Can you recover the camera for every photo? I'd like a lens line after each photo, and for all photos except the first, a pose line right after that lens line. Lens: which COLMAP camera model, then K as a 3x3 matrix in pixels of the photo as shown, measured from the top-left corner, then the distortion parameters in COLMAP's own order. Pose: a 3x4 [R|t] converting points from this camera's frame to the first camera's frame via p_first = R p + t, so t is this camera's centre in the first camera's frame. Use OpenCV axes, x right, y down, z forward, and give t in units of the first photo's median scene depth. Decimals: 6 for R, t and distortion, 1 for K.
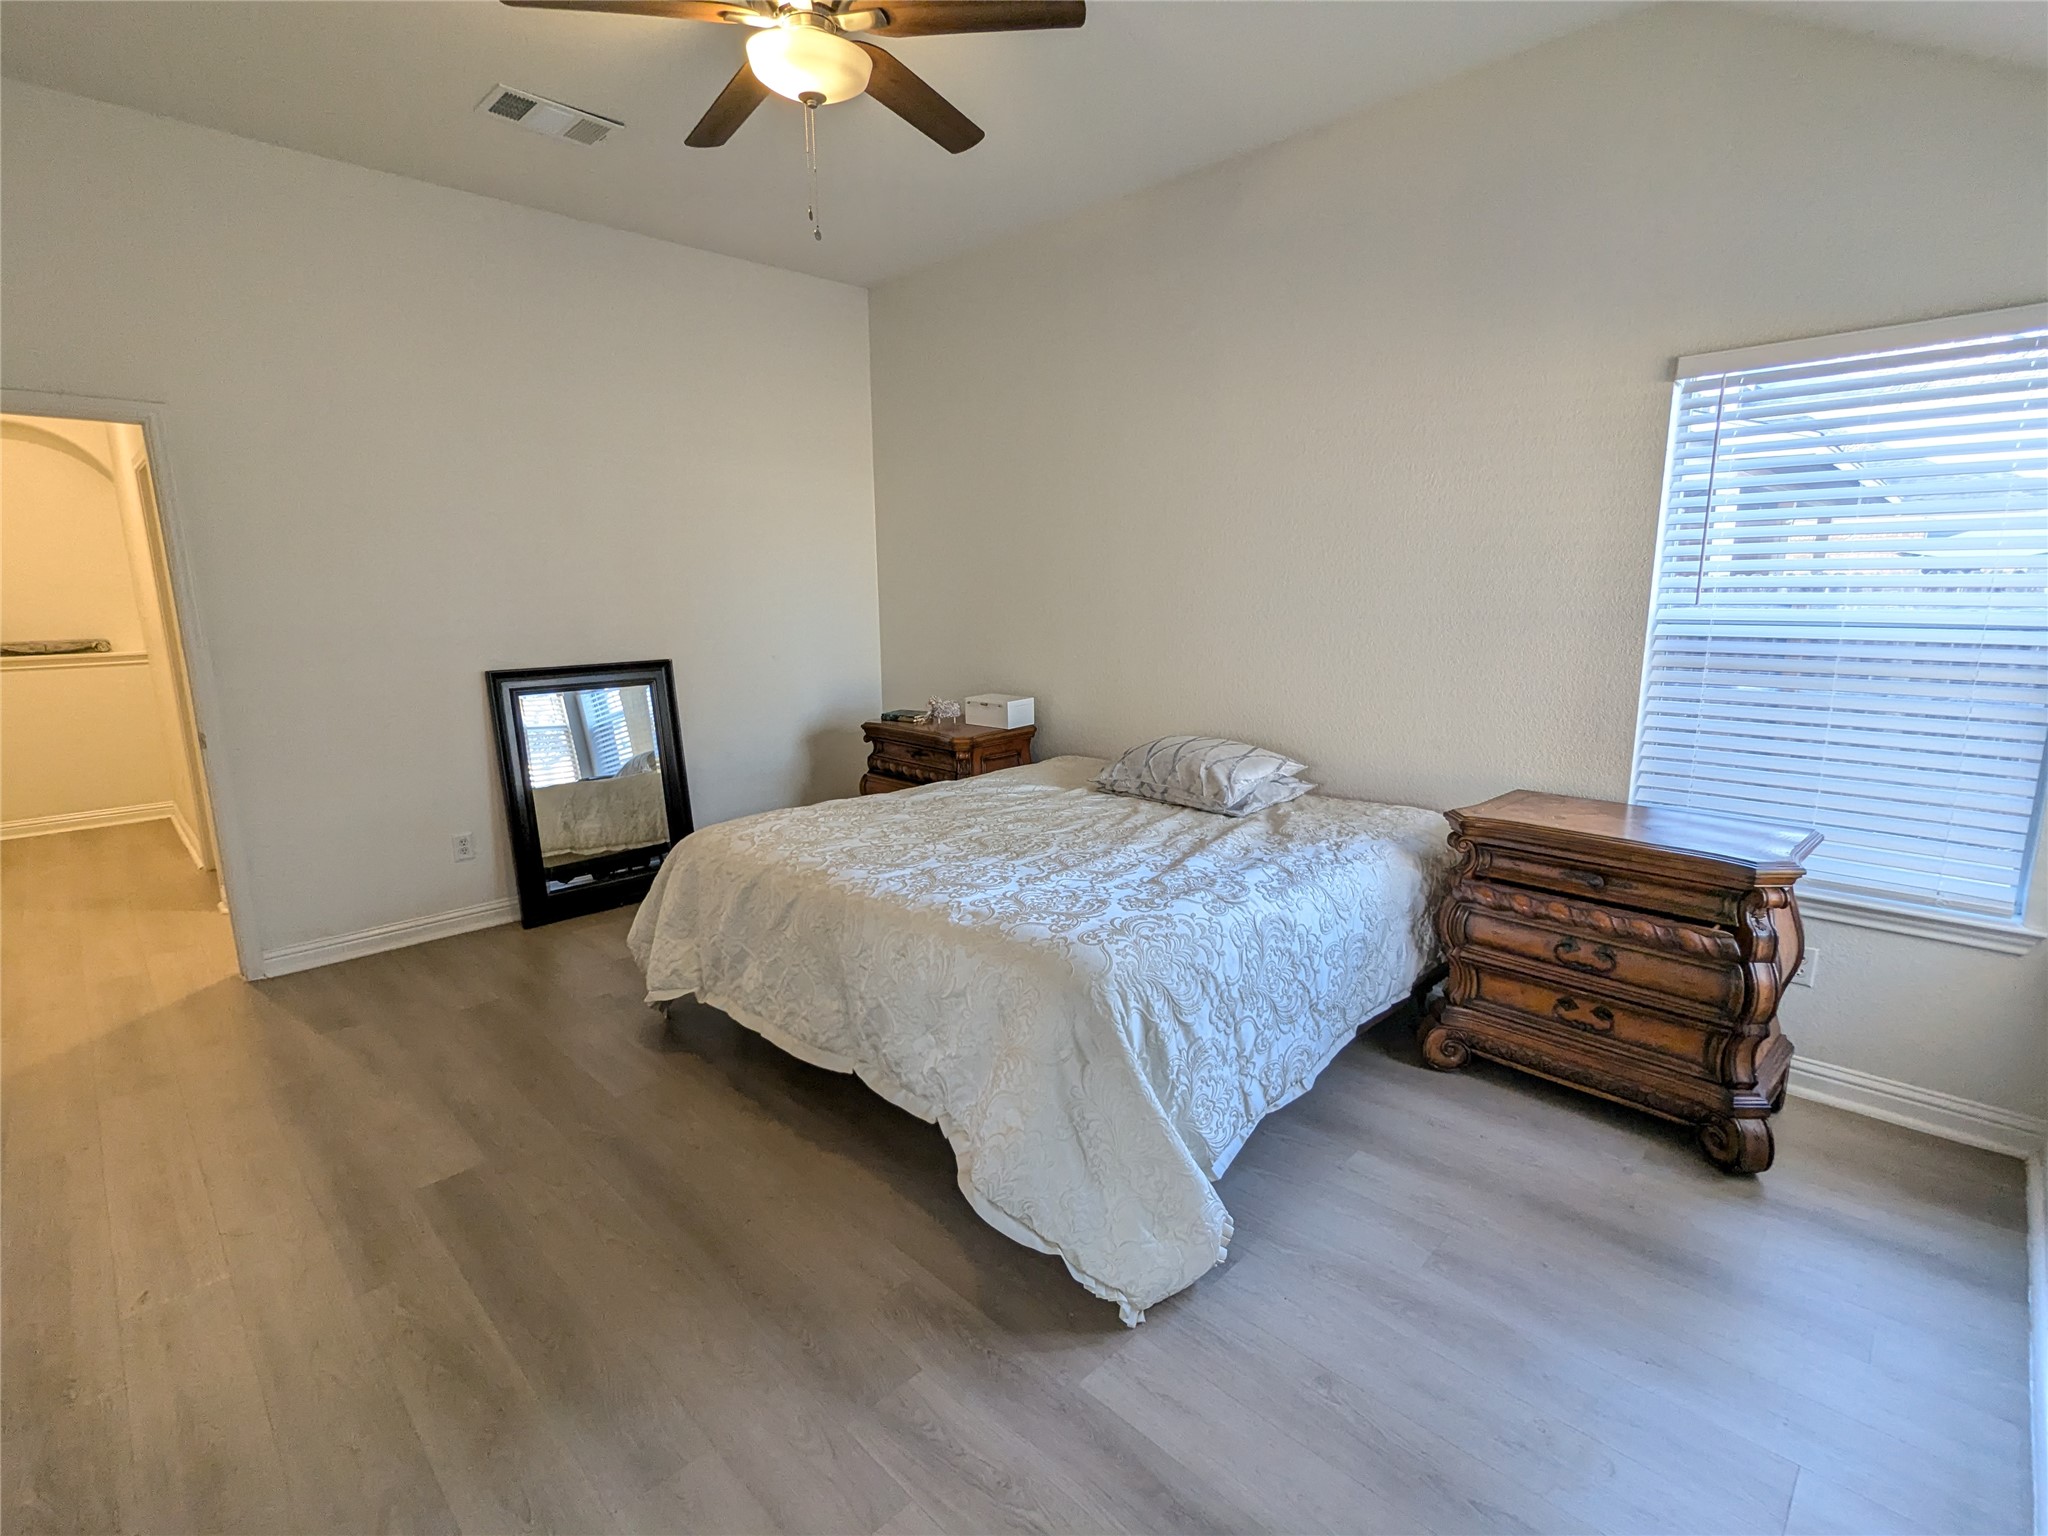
lens RADIAL K [[967.5, 0, 1033.0], [0, 967.5, 772.1], [0, 0, 1]] dist [0.001395, 0.000910]
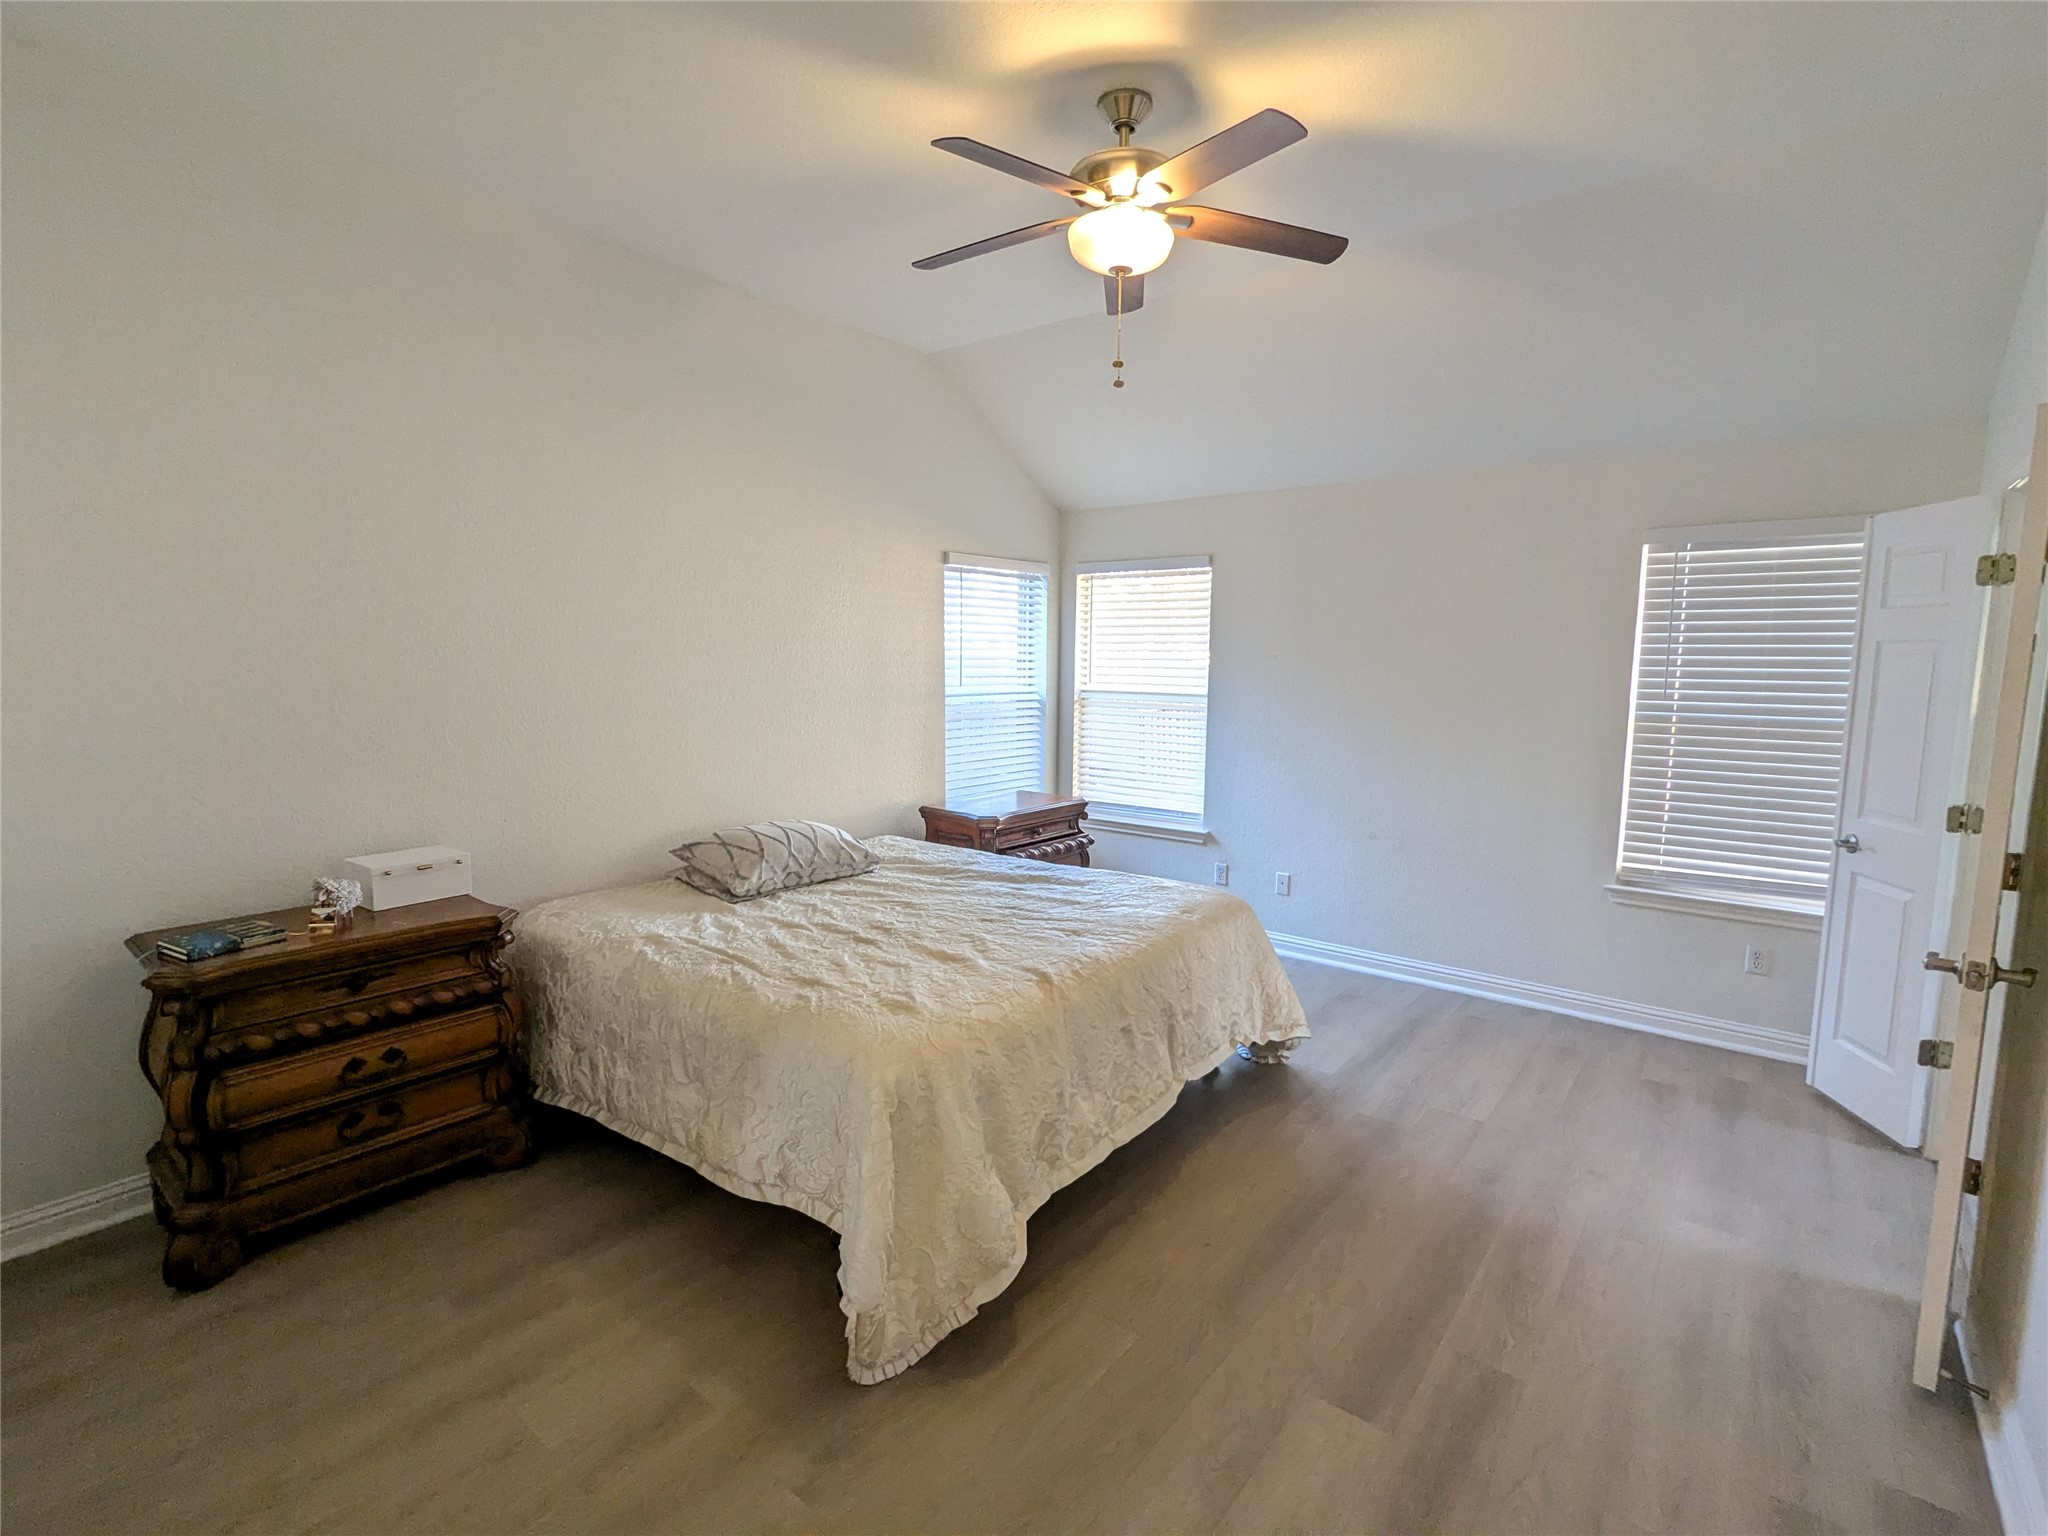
lens RADIAL K [[967.5, 0, 1031.2], [0, 967.5, 767.7], [0, 0, 1]] dist [0.001395, 0.000910]
pose [[-0.118146, -0.096317, 0.988314, -0.465797], [0.190490, 0.974602, 0.117752, -0.086365], [-0.974554, 0.202175, -0.096798, 0.436718]]
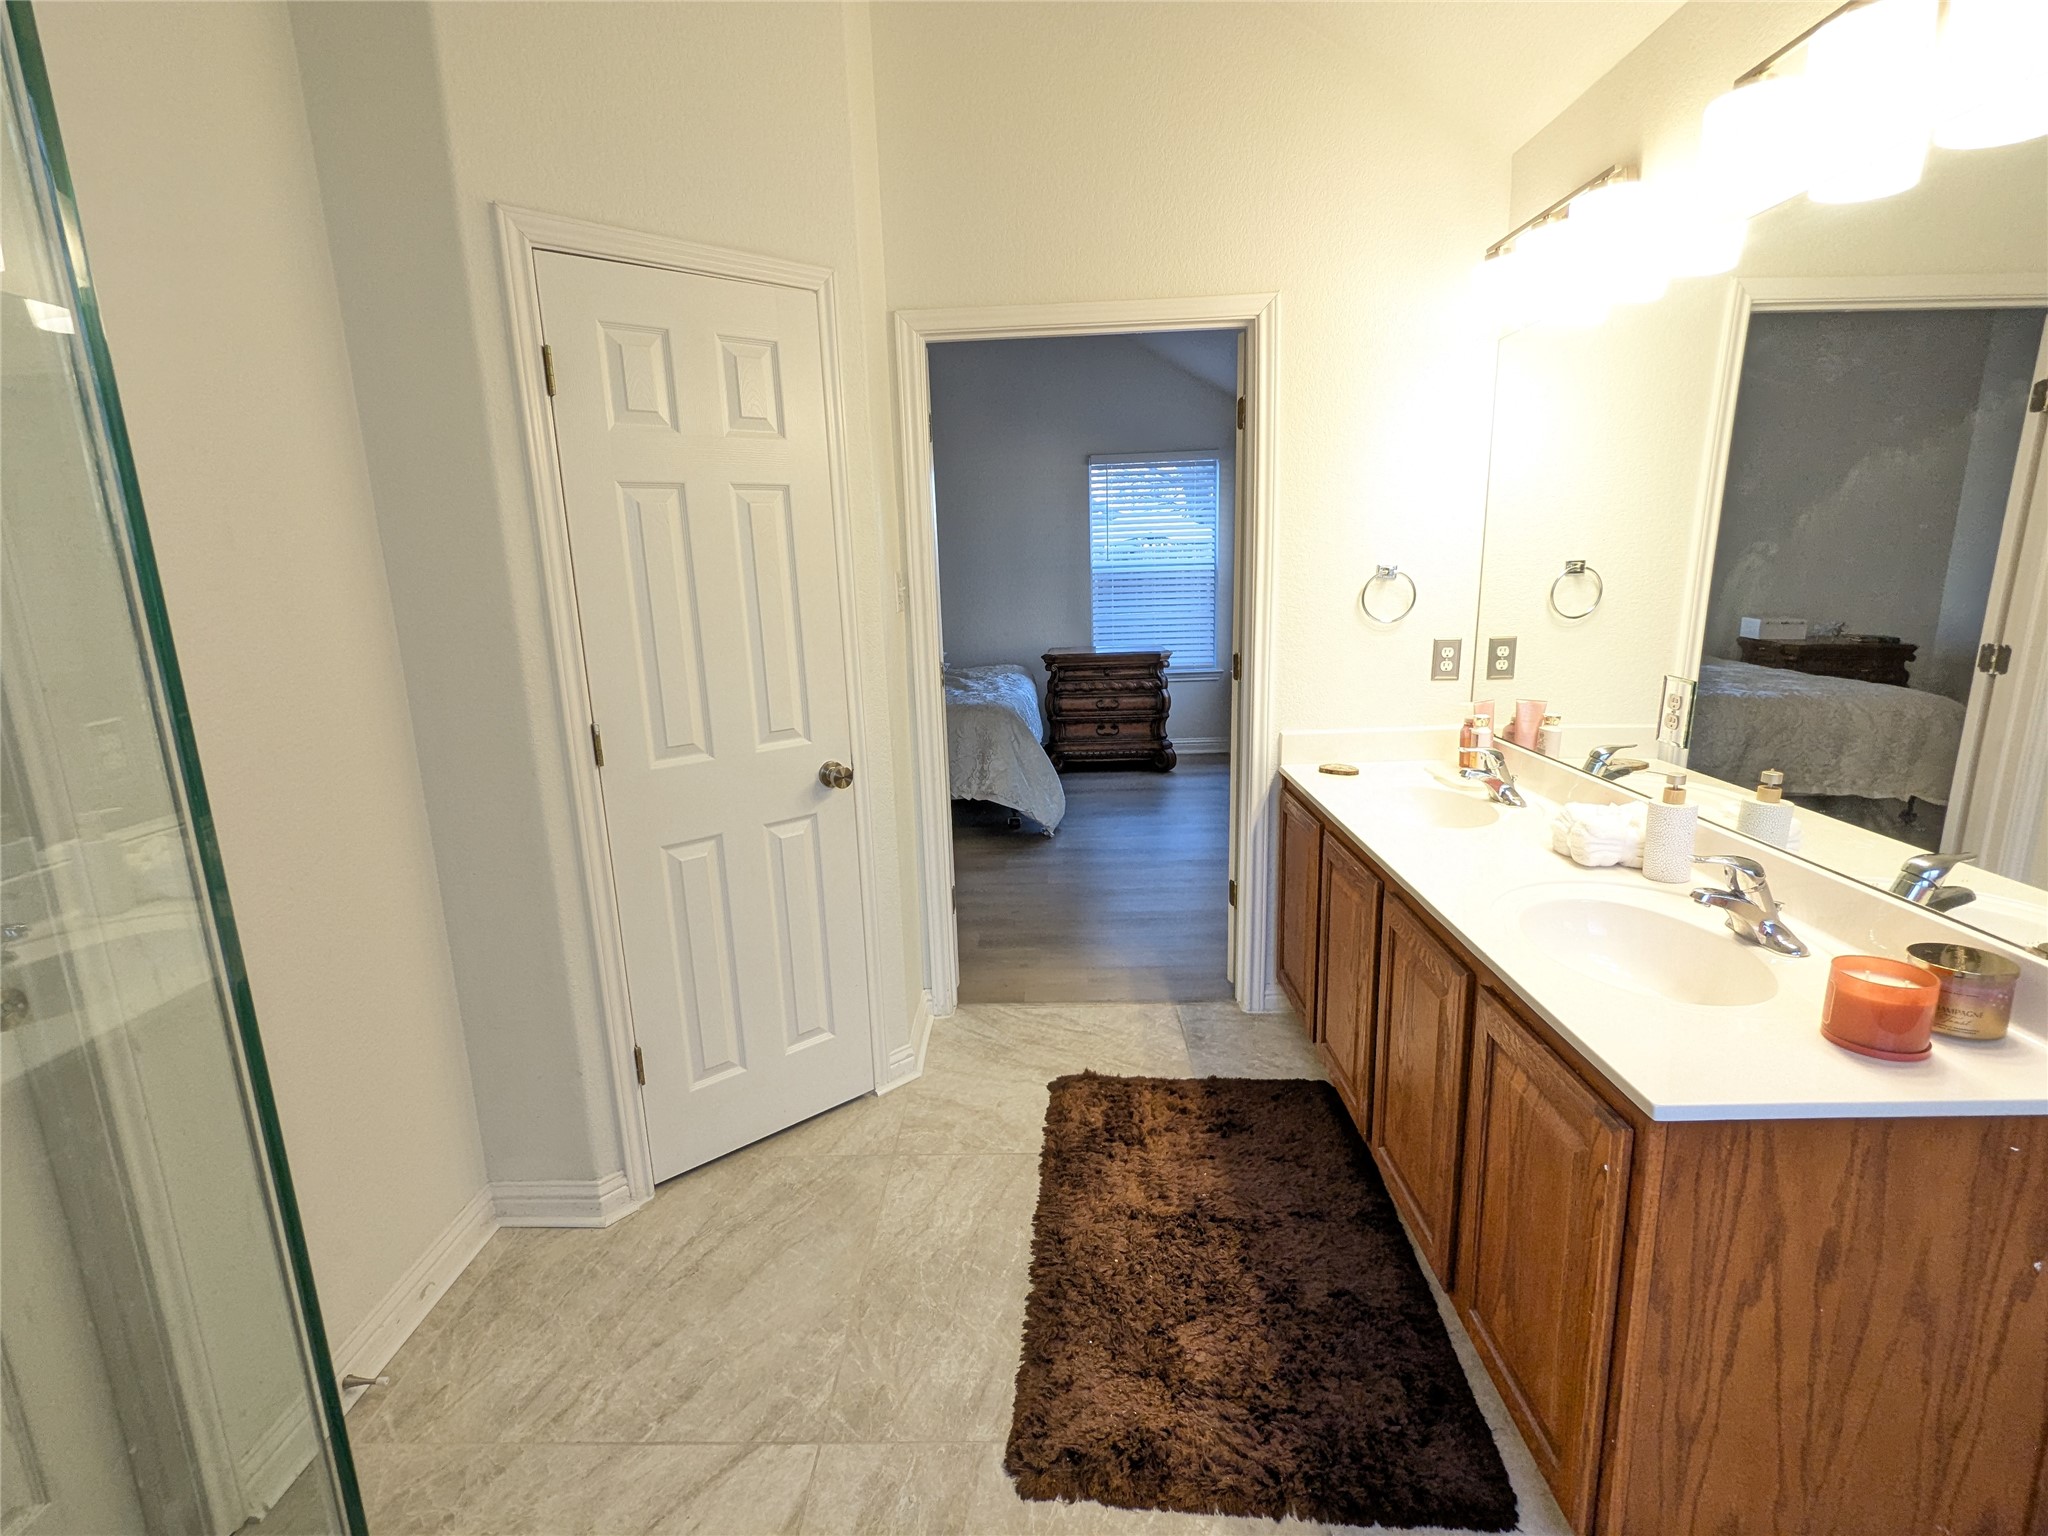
lens RADIAL K [[967.5, 0, 1028.6], [0, 967.5, 770.6], [0, 0, 1]] dist [0.001395, 0.000910]
pose [[0.716532, -0.154903, 0.680137, -1.373941], [0.154156, 0.986088, 0.062178, 0.190828], [-0.680307, 0.060295, 0.730443, -0.693703]]
